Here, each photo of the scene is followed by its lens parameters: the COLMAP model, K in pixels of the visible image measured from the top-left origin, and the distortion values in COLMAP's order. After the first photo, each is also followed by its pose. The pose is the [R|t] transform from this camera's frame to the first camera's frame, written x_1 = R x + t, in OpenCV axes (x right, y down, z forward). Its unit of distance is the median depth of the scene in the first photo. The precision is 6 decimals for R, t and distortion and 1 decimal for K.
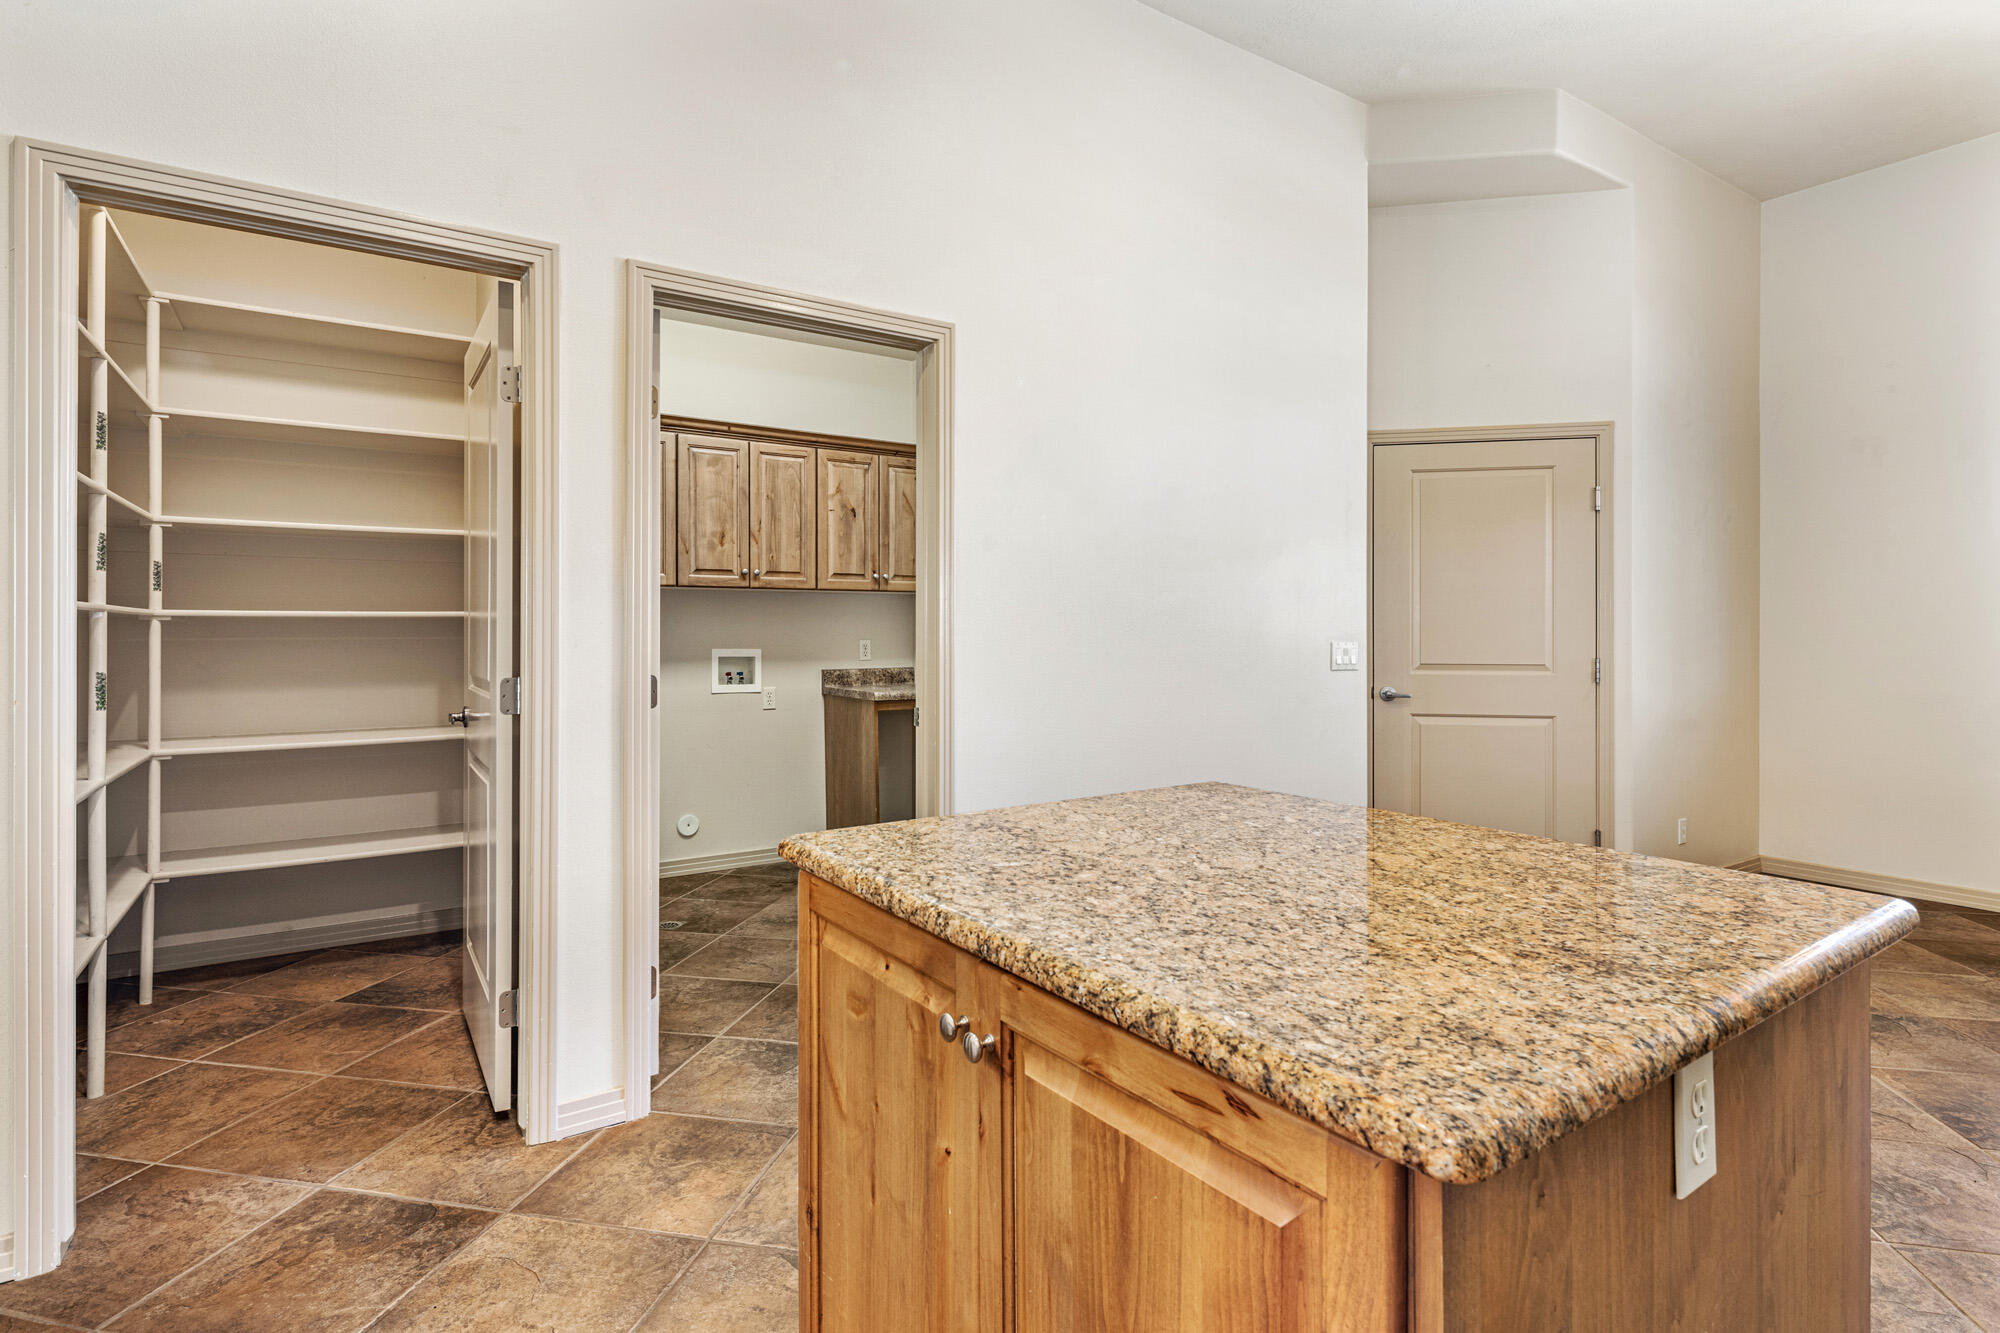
lens RADIAL K [[977.0, 0, 999.8], [0, 977.0, 635.5], [0, 0, 1]] dist [0.001941, -0.000080]
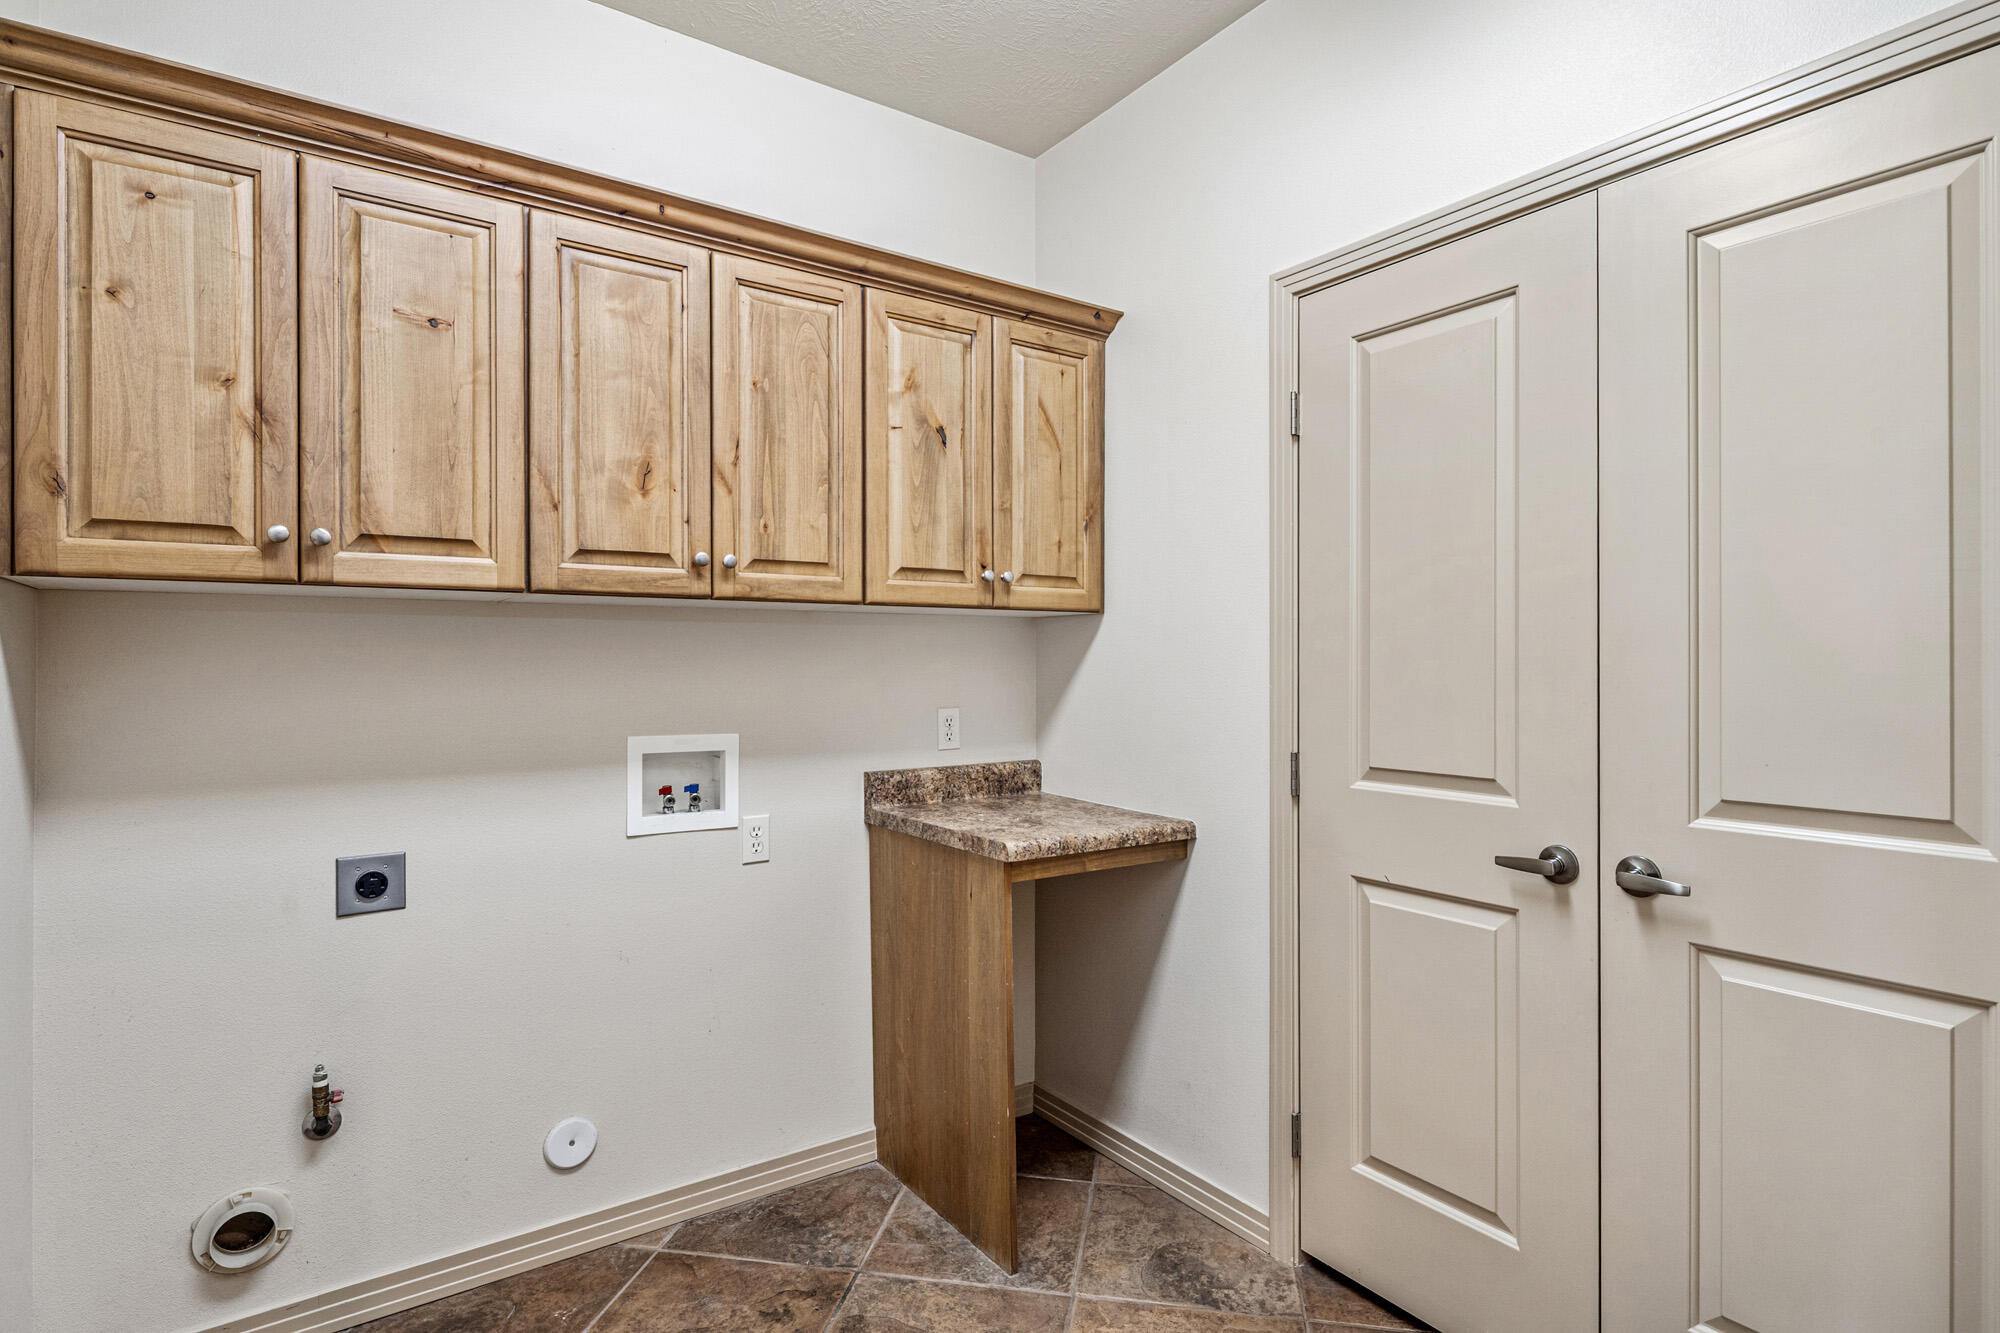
lens RADIAL K [[1009.6, 0, 1000.0], [0, 1009.6, 666.5], [0, 0, 1]] dist [0.003557, 0.000233]
pose [[0.999759, 0.000531, 0.021961, -0.134645], [-0.000561, 0.999999, 0.001350, -0.018838], [-0.021960, -0.001362, 0.999758, 0.534696]]
